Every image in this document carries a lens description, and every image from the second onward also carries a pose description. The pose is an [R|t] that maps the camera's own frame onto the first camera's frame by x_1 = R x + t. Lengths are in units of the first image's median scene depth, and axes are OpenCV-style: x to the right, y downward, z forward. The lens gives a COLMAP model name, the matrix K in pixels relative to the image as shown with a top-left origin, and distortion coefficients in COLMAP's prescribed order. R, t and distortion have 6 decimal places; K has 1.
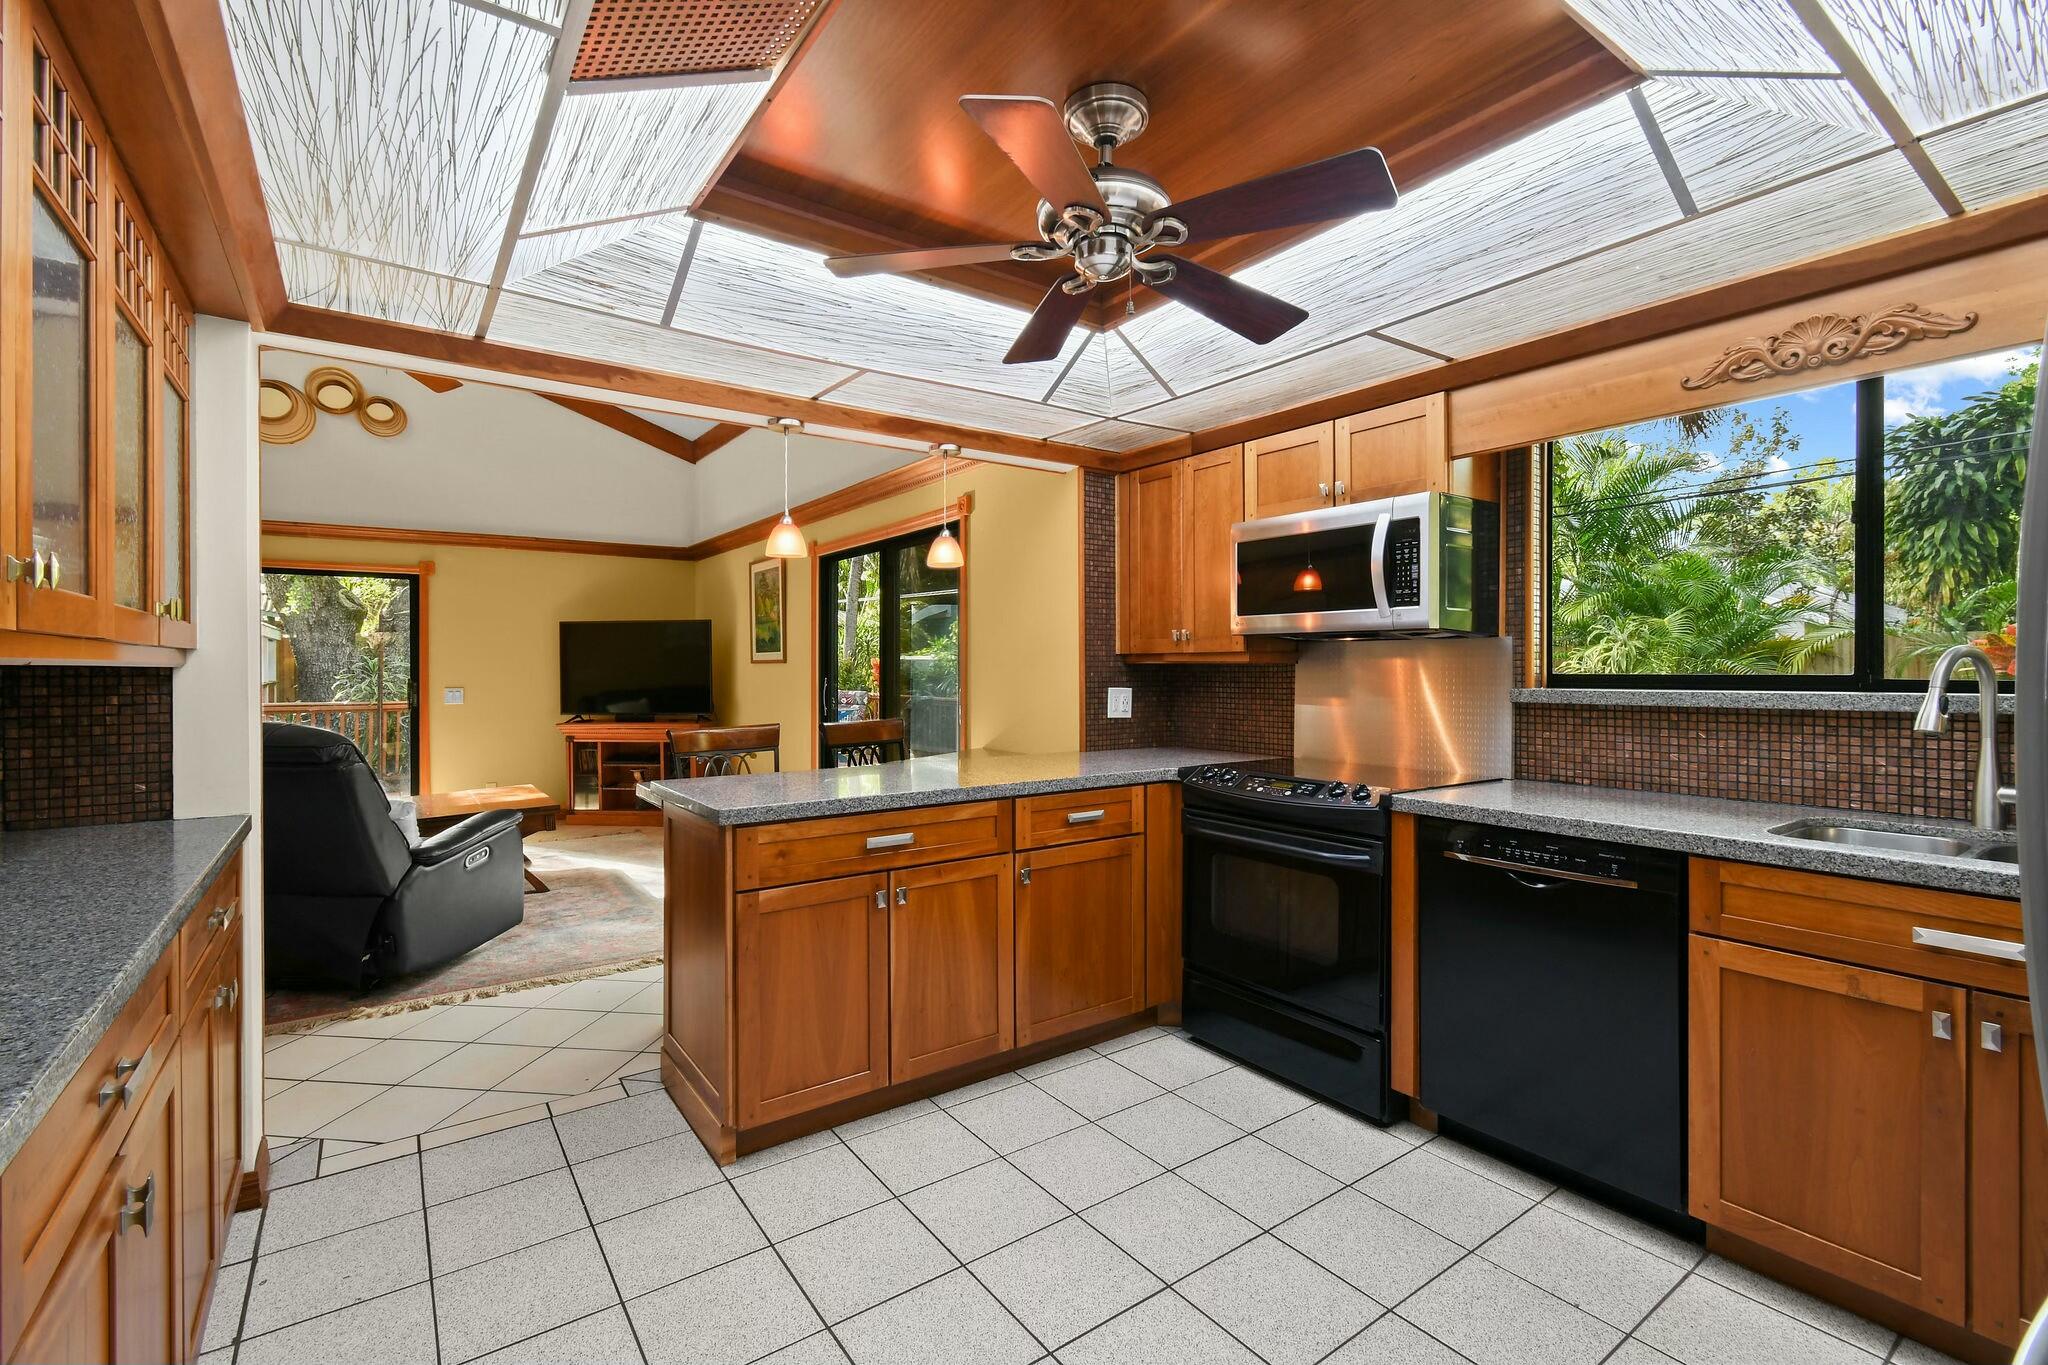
lens RADIAL K [[922.4, 0, 986.8], [0, 922.4, 664.6], [0, 0, 1]] dist [-0.001042, 0.000351]
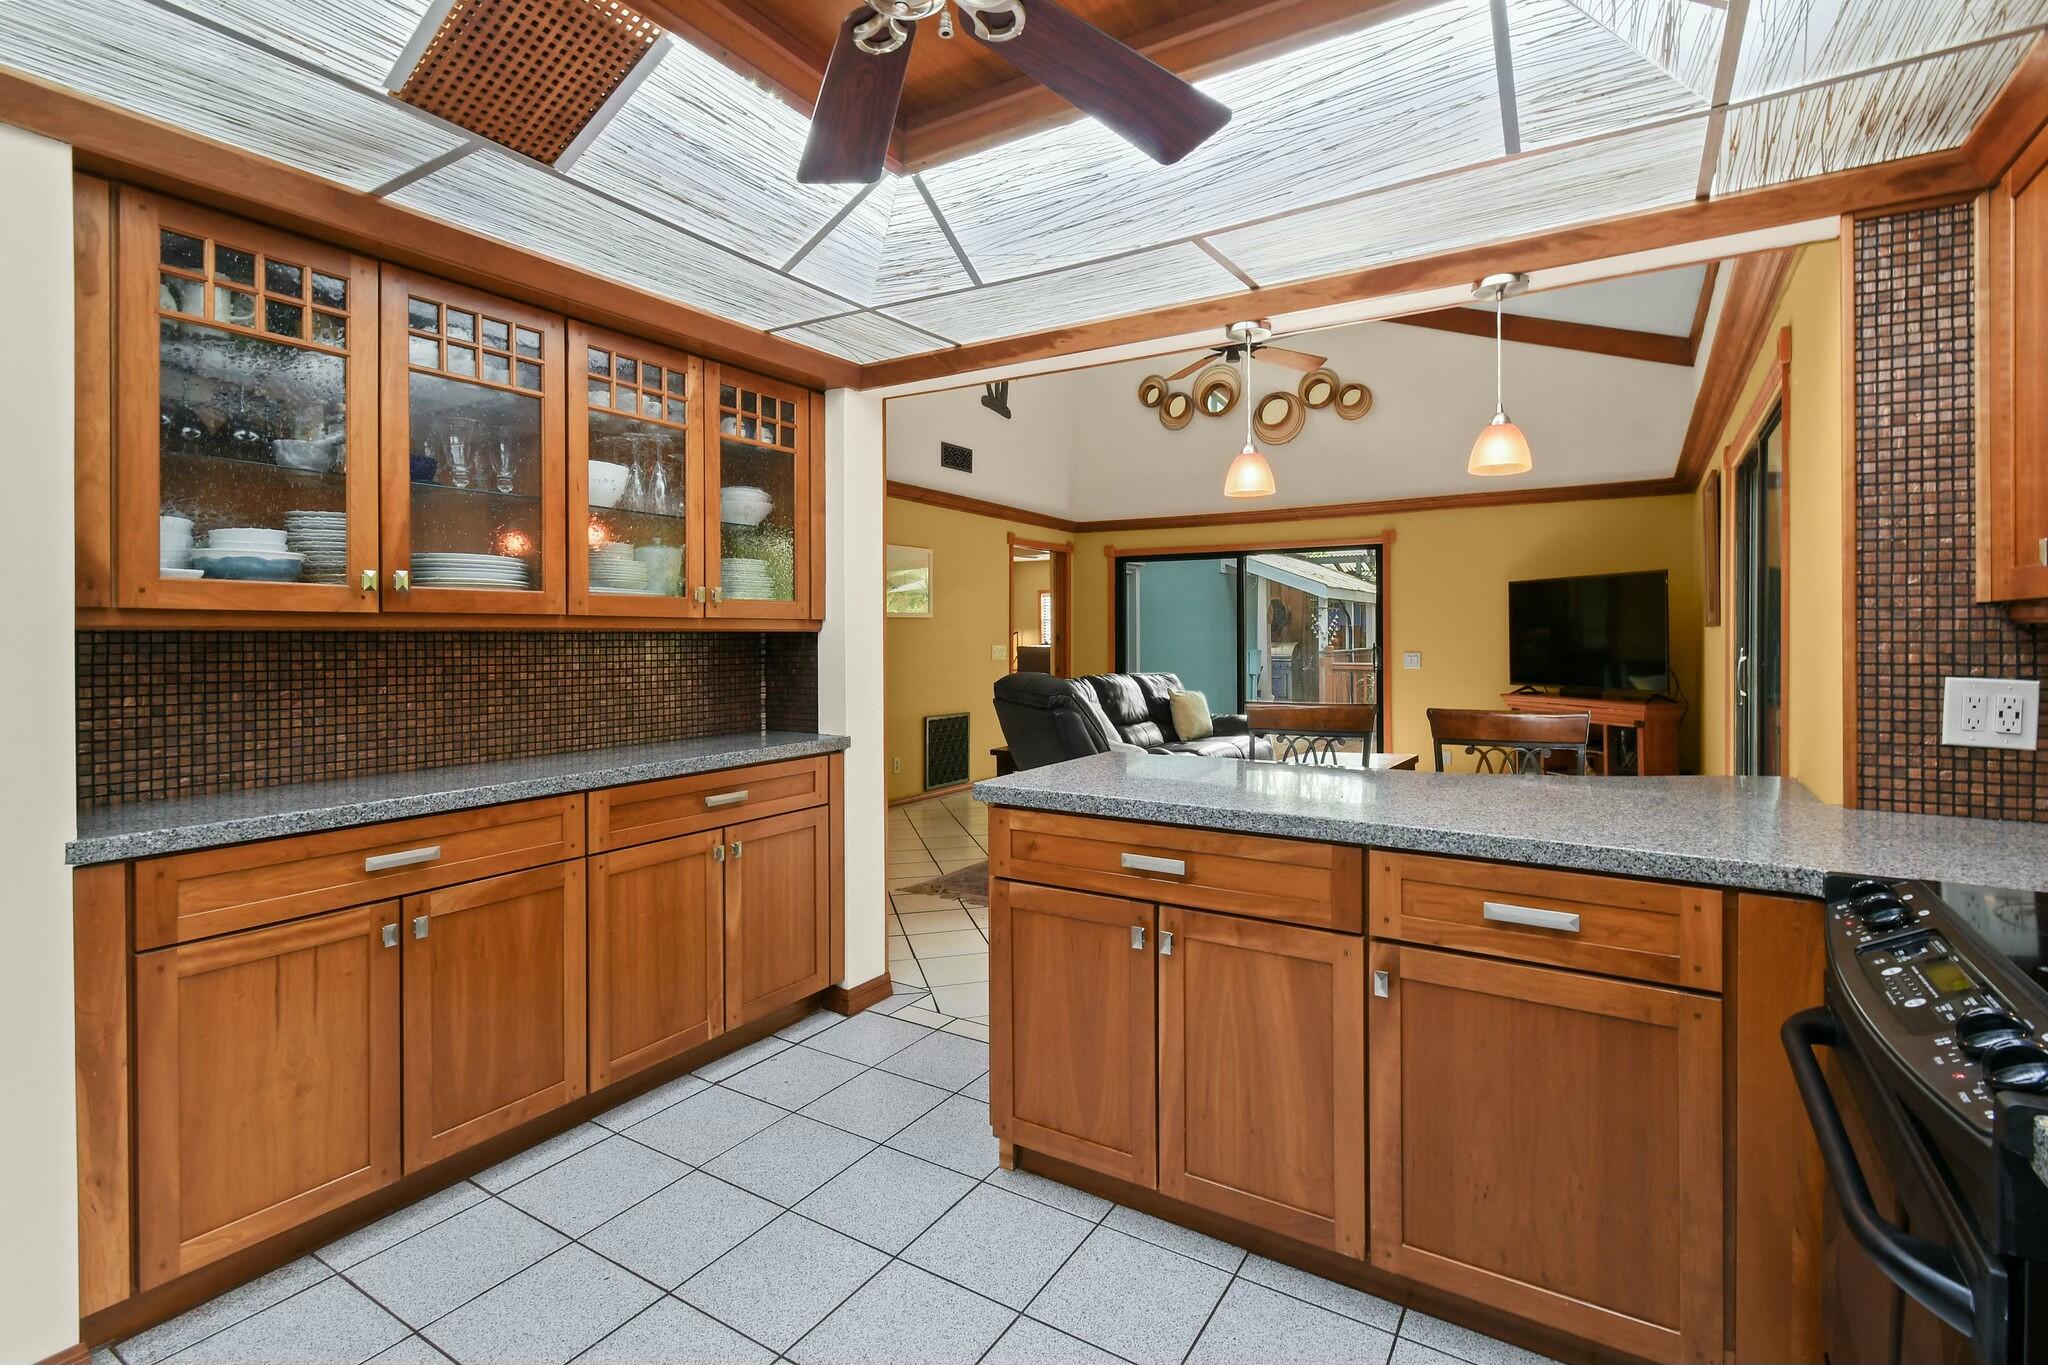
lens RADIAL K [[922.4, 0, 1021.3], [0, 922.4, 634.2], [0, 0, 1]] dist [-0.001042, 0.000351]
pose [[0.407307, 0.002118, -0.913289, 0.456467], [0.002436, 0.999991, 0.003405, 0.001729], [0.913288, -0.003611, 0.407298, 0.511768]]
